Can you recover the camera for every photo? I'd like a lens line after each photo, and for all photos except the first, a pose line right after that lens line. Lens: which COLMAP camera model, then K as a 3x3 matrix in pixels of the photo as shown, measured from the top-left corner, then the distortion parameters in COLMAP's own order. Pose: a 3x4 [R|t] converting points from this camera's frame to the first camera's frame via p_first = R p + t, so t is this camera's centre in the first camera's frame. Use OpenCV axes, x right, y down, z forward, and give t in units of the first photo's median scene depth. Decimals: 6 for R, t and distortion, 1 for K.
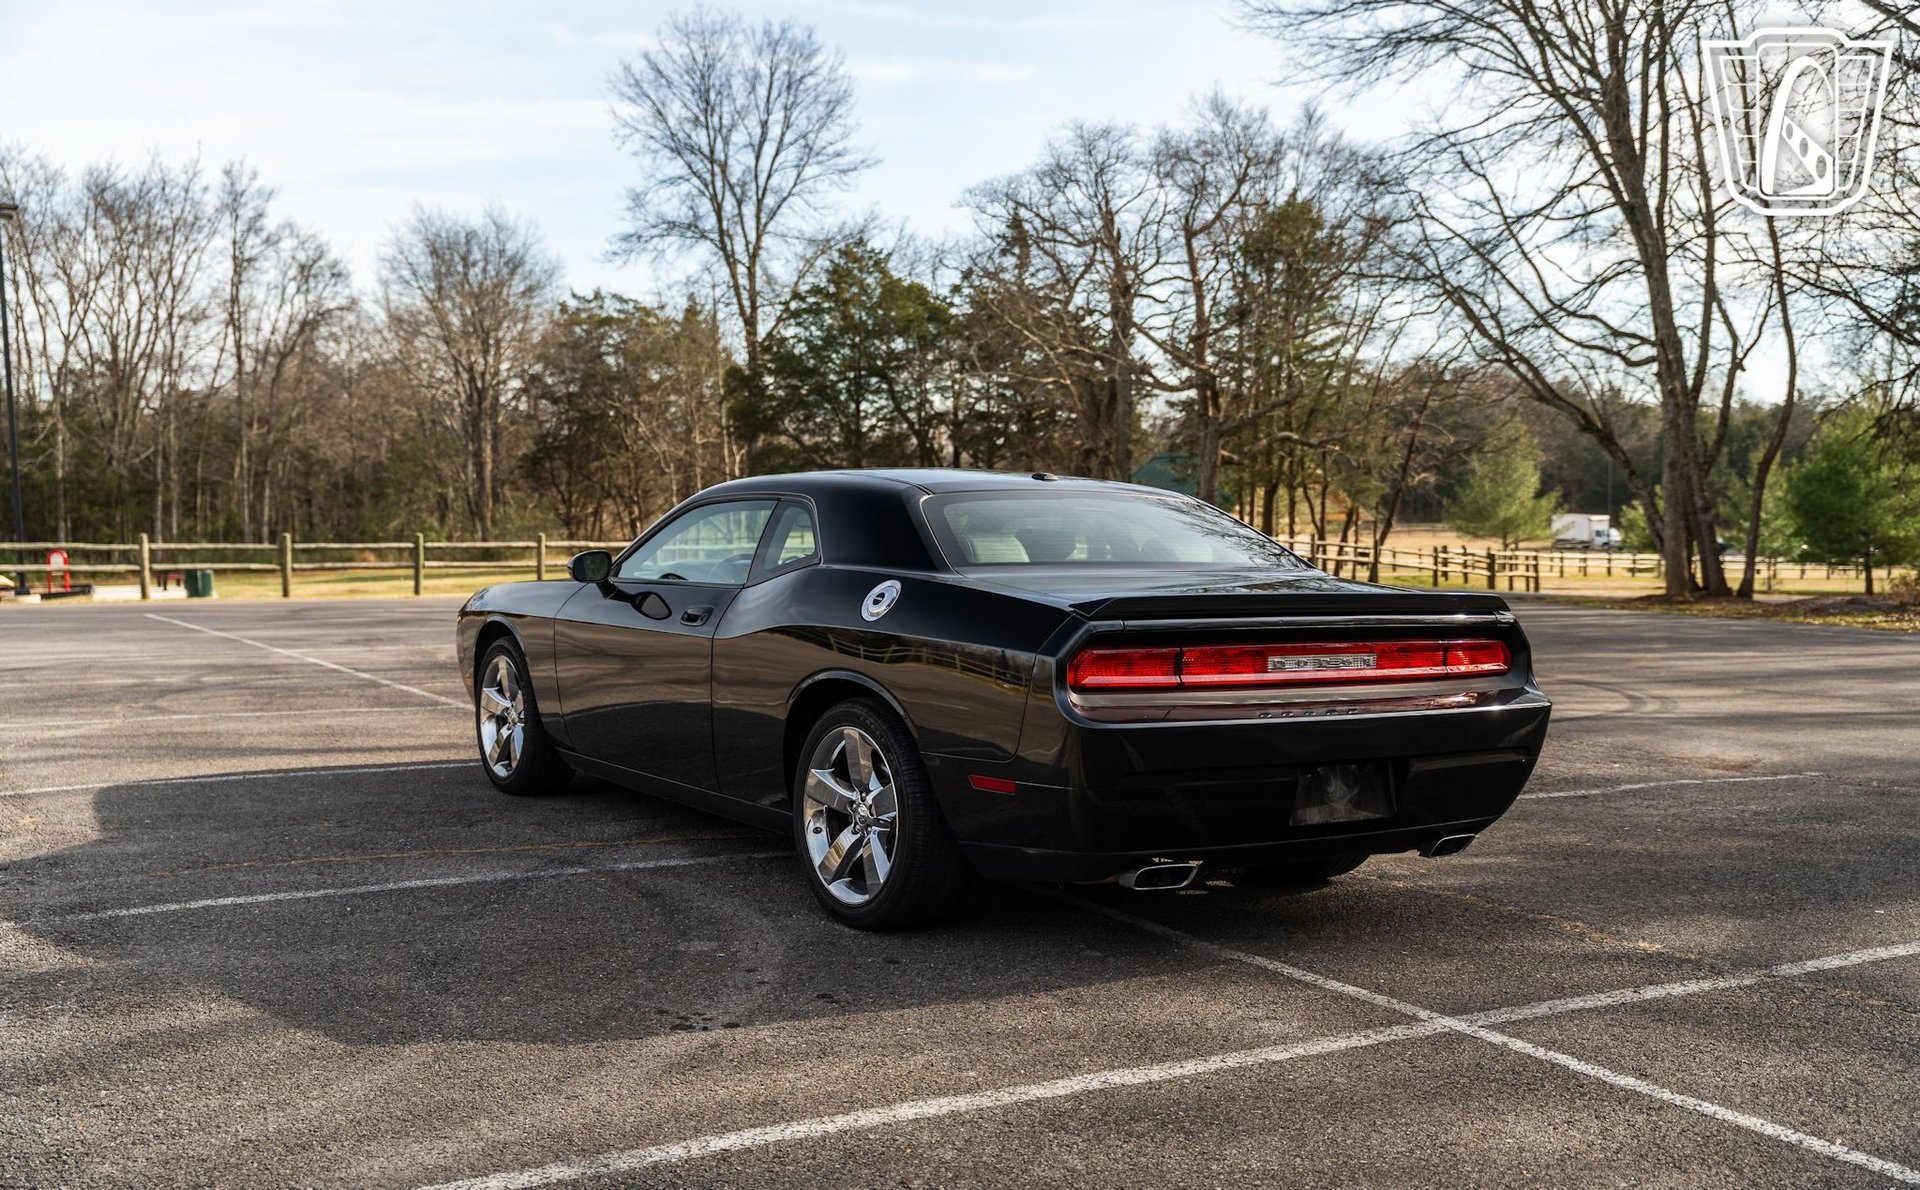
lens RADIAL K [[1865.1, 0, 954.7], [0, 1865.1, 664.4], [0, 0, 1]] dist [-0.003058, 0.013890]
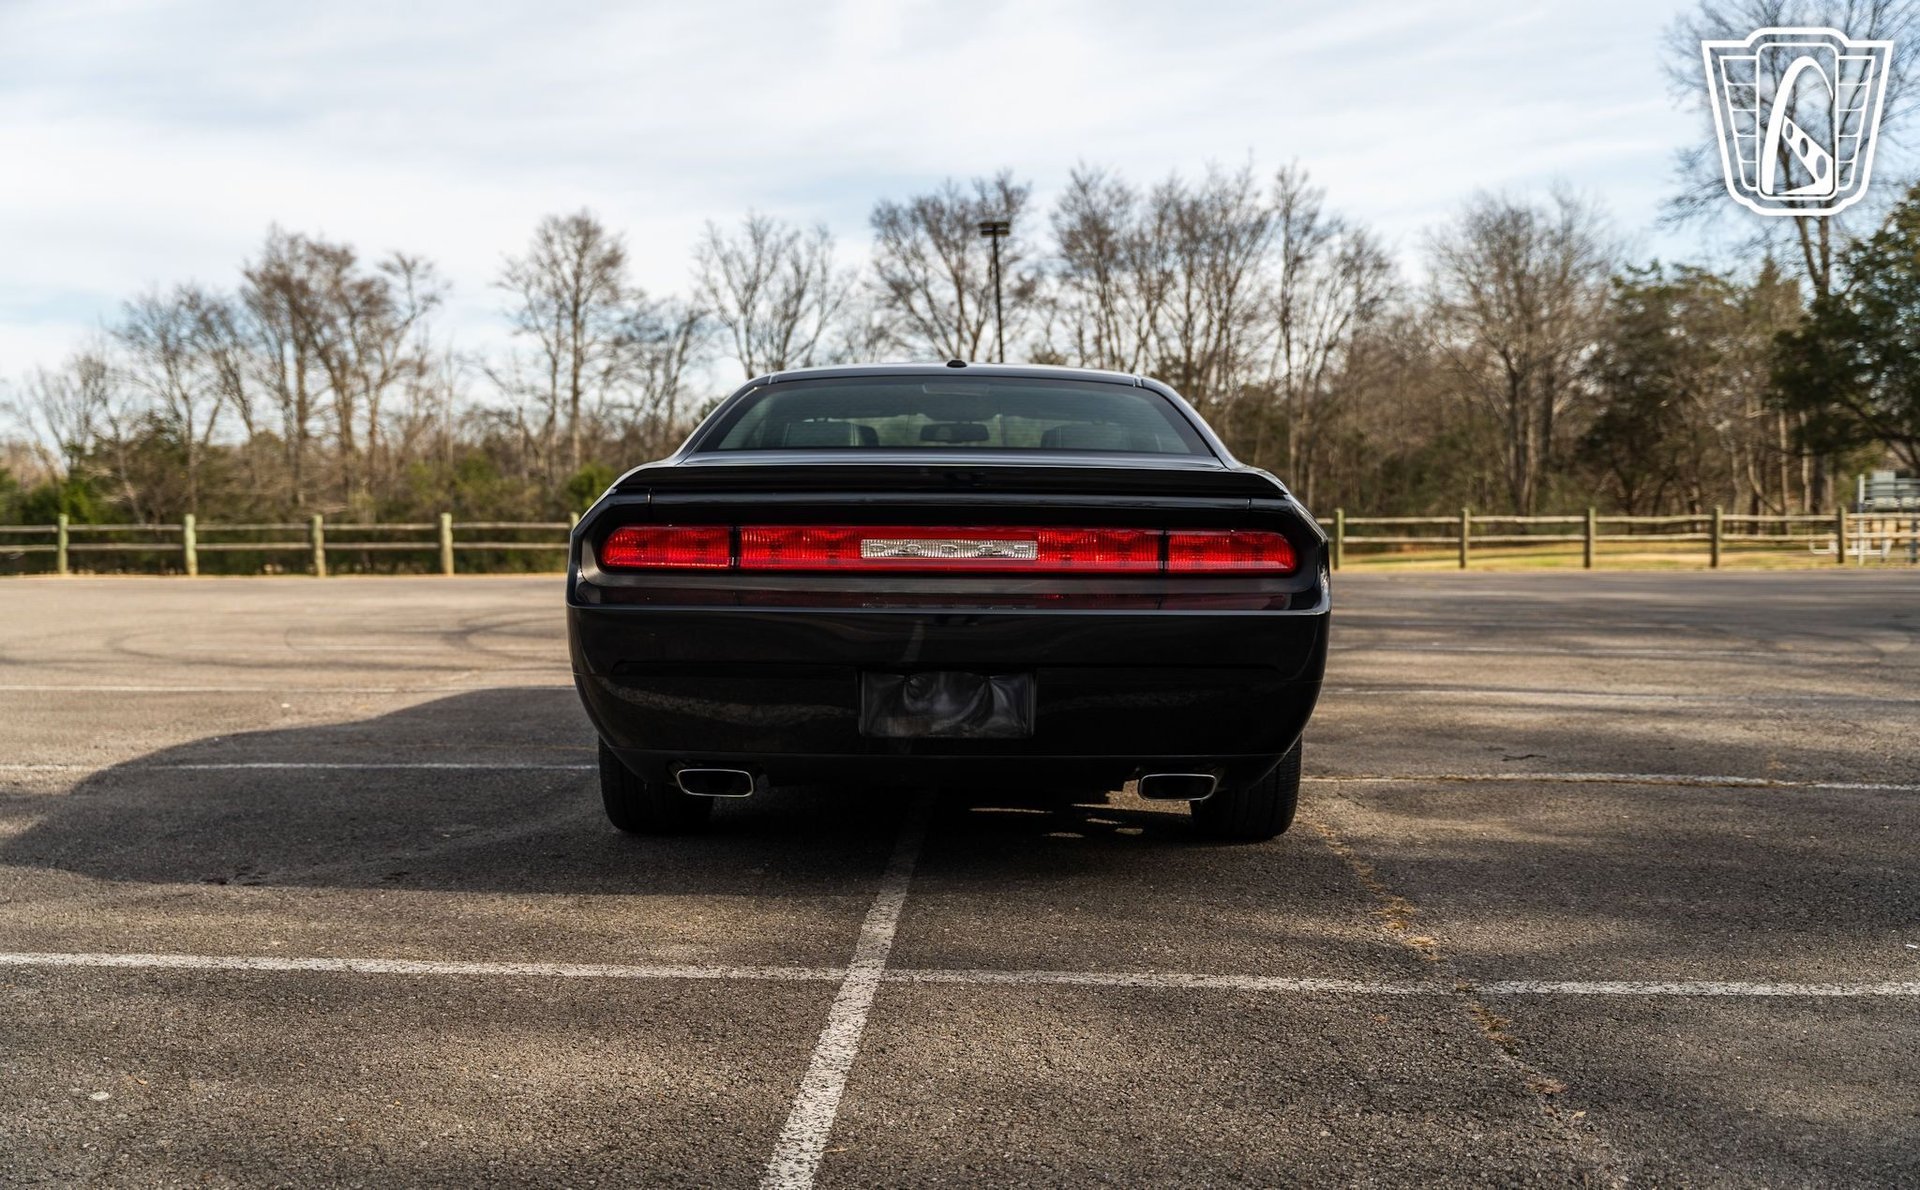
lens RADIAL K [[1864.4, 0, 958.9], [0, 1864.4, 656.1], [0, 0, 1]] dist [0.001631, 0.011620]
pose [[0.840539, 0.032862, -0.540754, 0.054361], [-0.032502, 0.999419, 0.010216, 0.003184], [0.540776, 0.008989, 0.841119, 0.024524]]
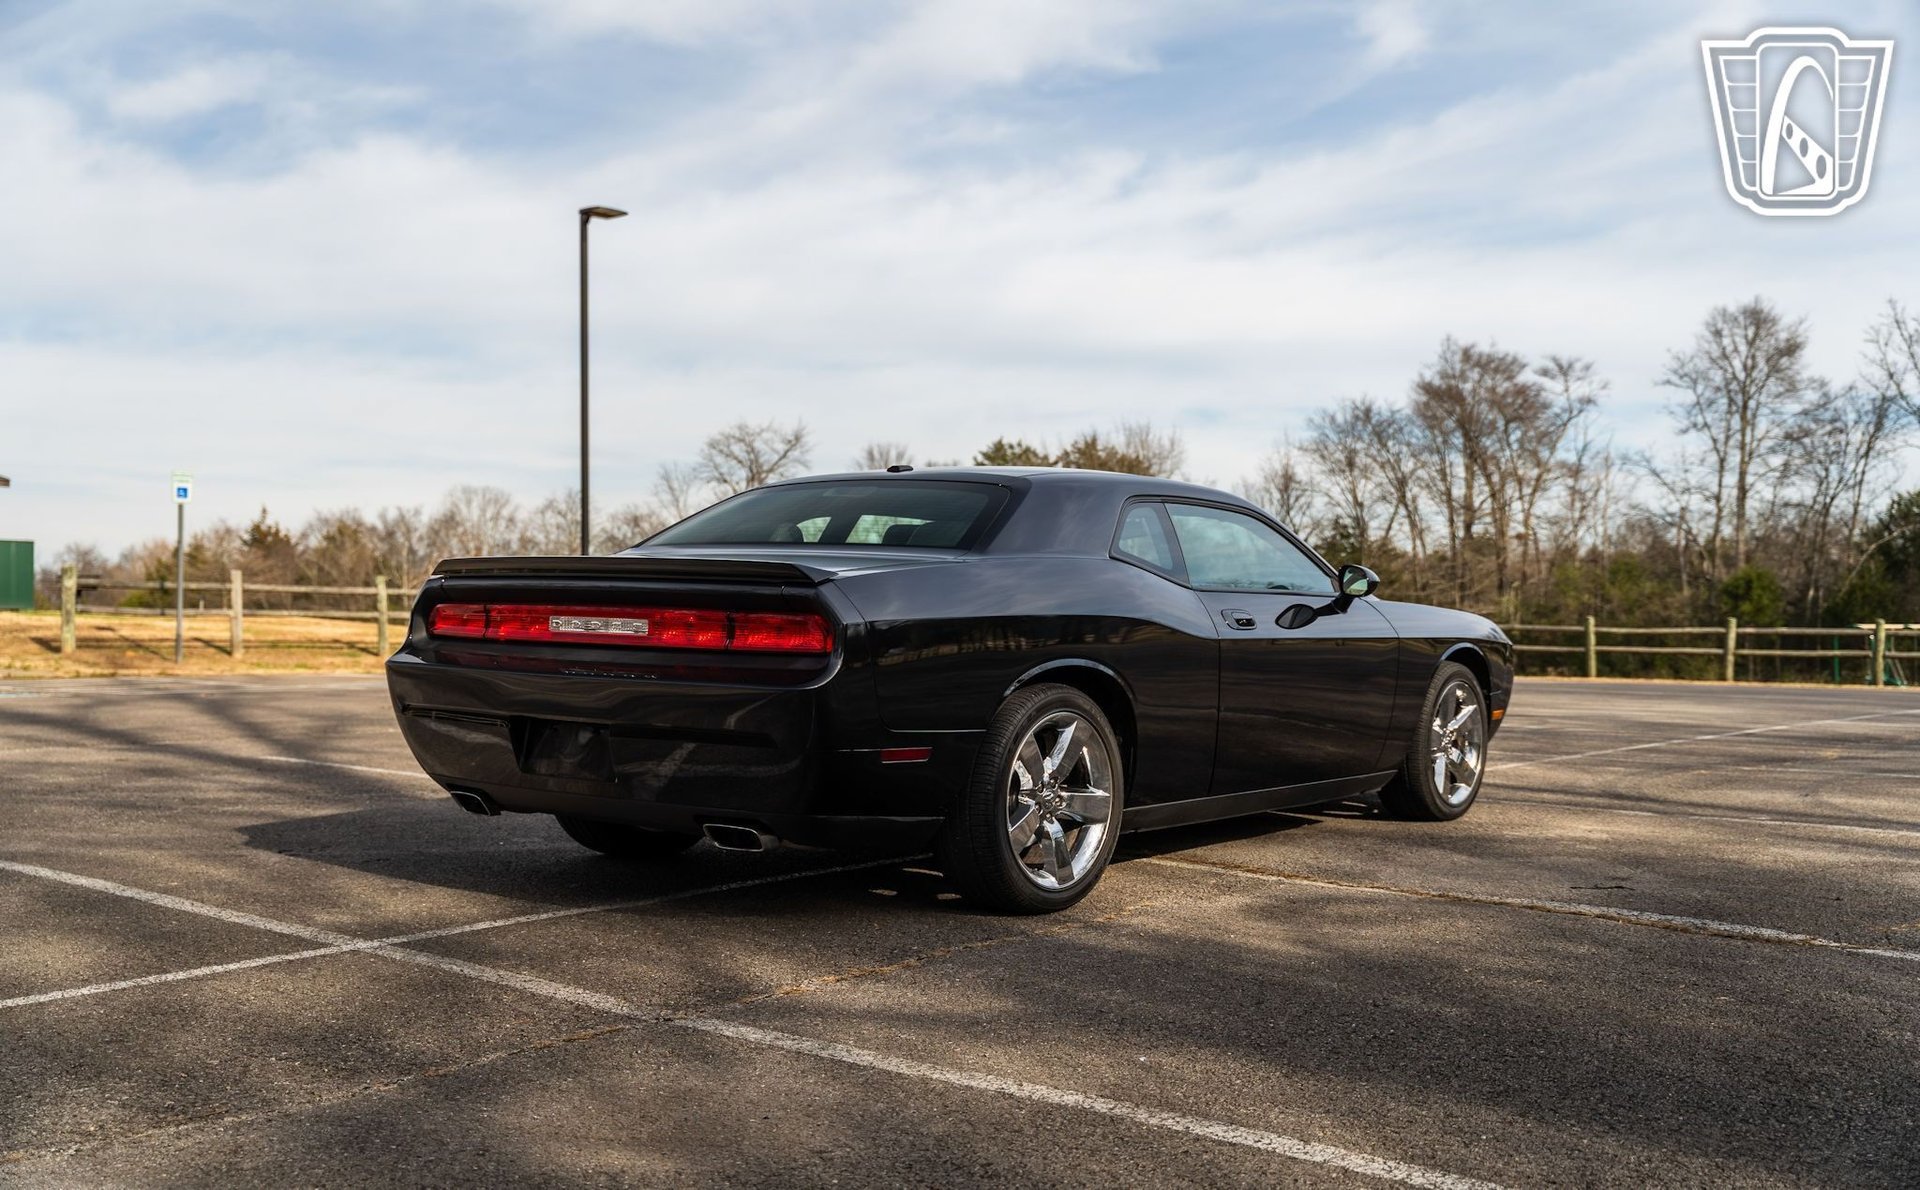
lens RADIAL K [[1864.7, 0, 953.6], [0, 1864.7, 665.0], [0, 0, 1]] dist [0.010075, -0.004160]
pose [[0.358545, 0.026618, -0.933133, 0.101459], [-0.081107, 0.996702, -0.002734, 0.000643], [0.929982, 0.076664, 0.359522, 0.067448]]
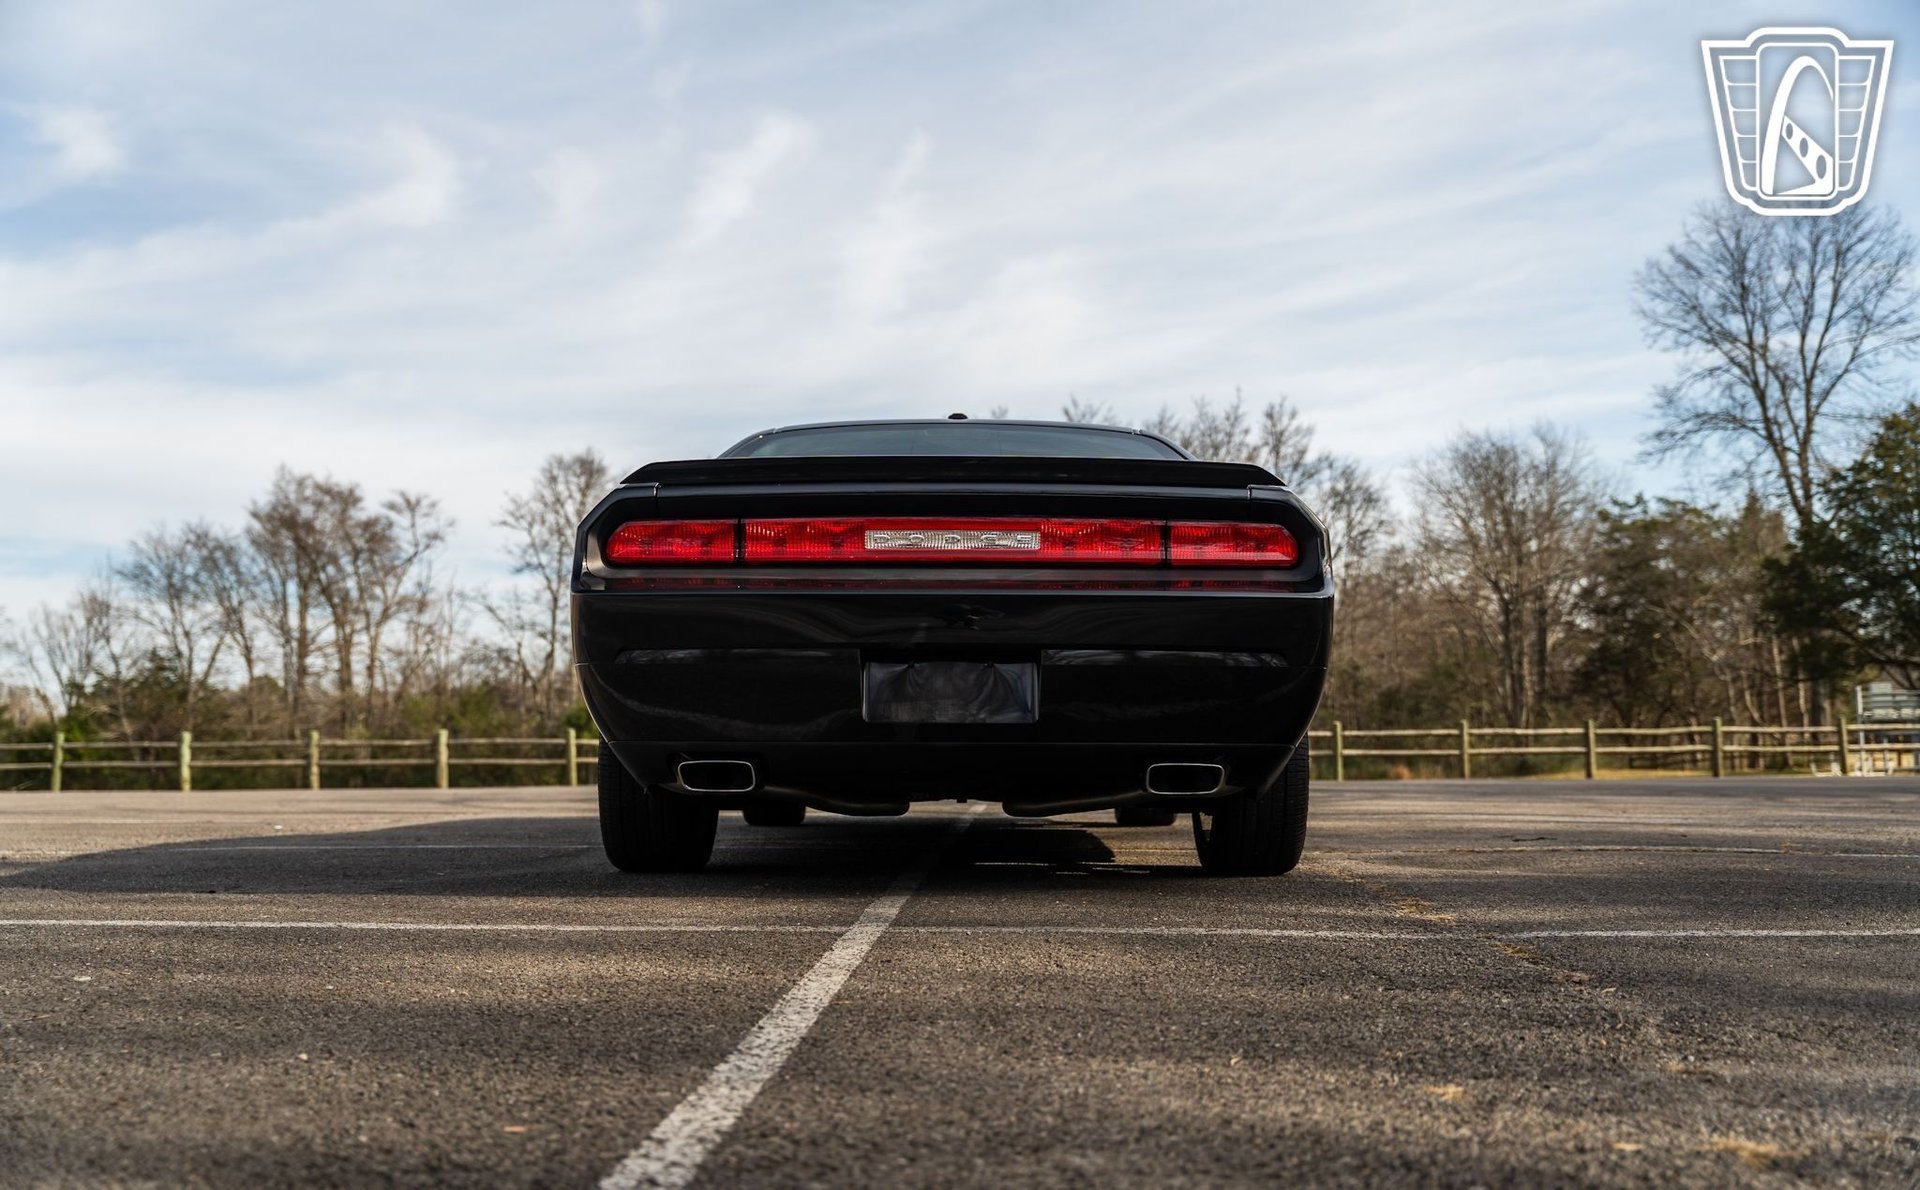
lens RADIAL K [[1870.1, 0, 956.6], [0, 1870.1, 627.4], [0, 0, 1]] dist [0.007633, 0.004209]
pose [[0.840615, -0.048840, -0.539427, 0.054144], [-0.028512, 0.990555, -0.134116, 0.012569], [0.540882, 0.128120, 0.831283, 0.024939]]
